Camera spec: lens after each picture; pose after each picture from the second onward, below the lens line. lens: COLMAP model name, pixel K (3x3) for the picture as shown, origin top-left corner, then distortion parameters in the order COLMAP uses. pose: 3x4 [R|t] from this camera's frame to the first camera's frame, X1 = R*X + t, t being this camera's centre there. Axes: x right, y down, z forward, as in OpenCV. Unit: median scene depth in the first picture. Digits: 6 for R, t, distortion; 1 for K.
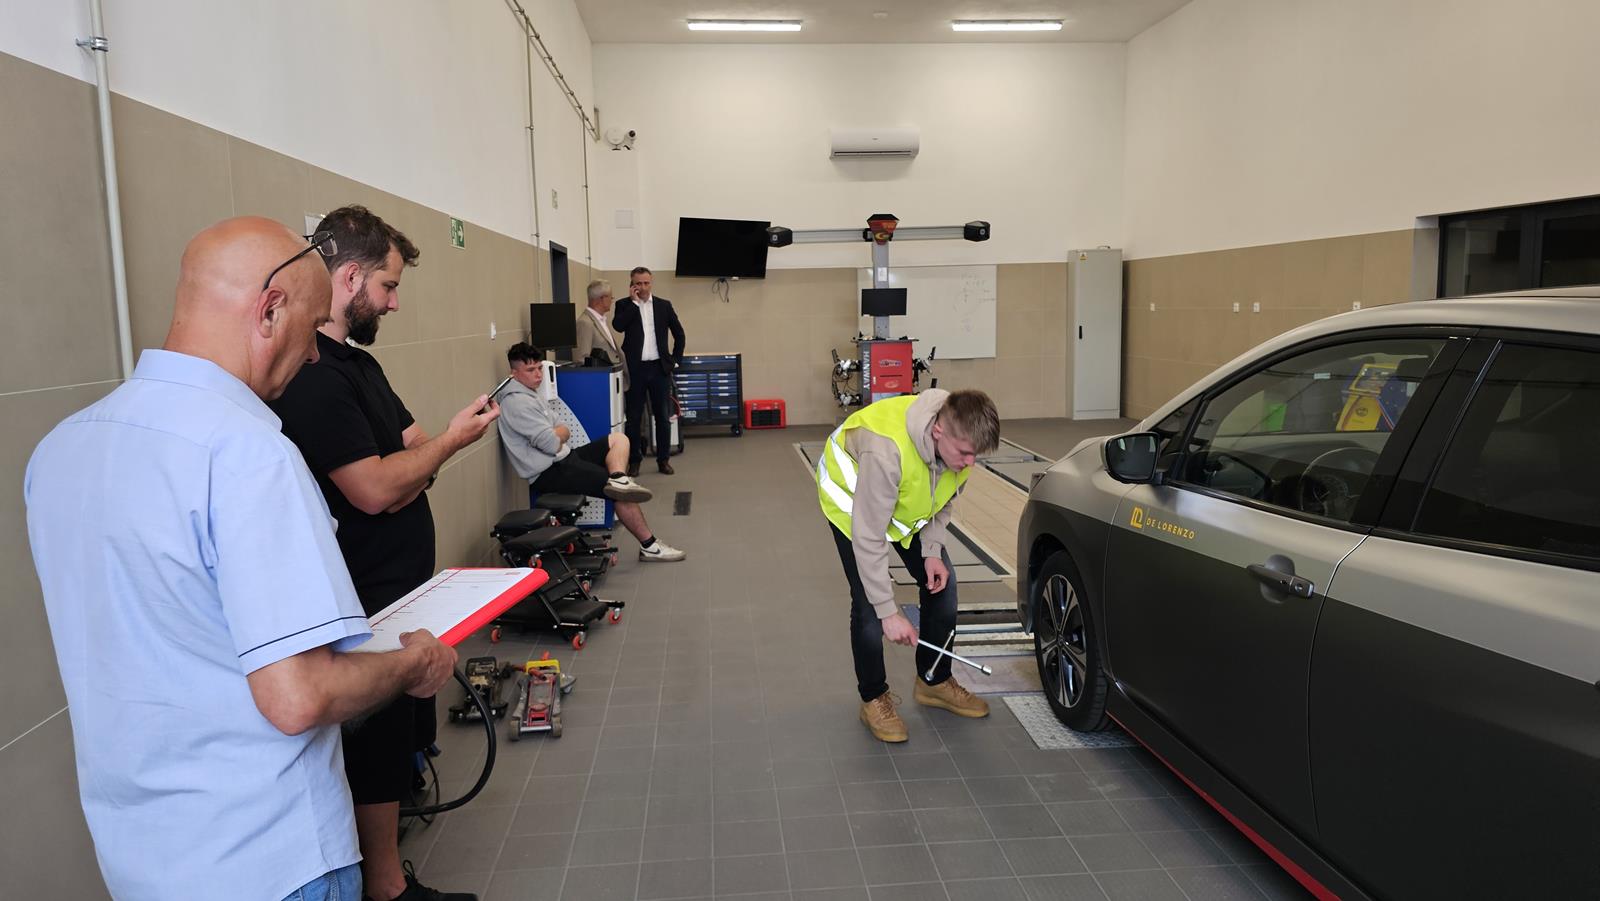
lens RADIAL K [[1107.9, 0, 794.4], [0, 1107.9, 457.1], [0, 0, 1]] dist [0.034717, -0.001844]
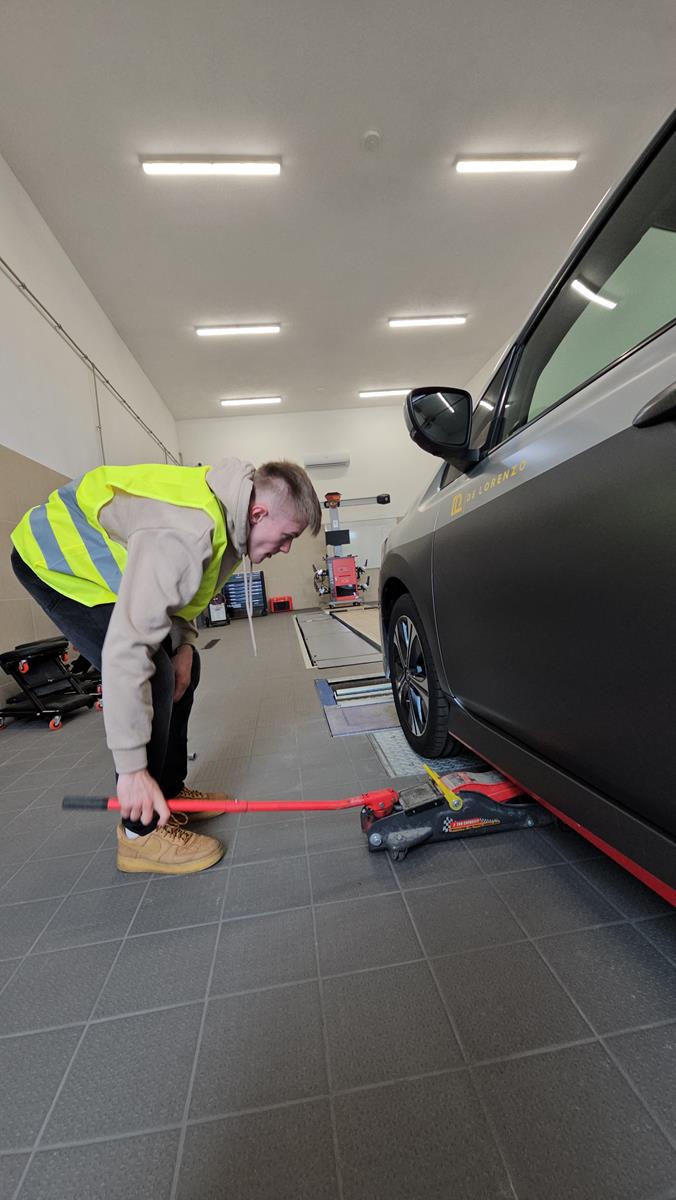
lens RADIAL K [[533.0, 0, 338.0], [0, 533.0, 600.0], [0, 0, 1]] dist [-0.066542, 0.000047]
pose [[0.995197, -0.088841, 0.041109, 0.036187], [0.091536, 0.993399, -0.069130, 0.028255], [-0.034696, 0.072561, 0.996760, 0.111486]]
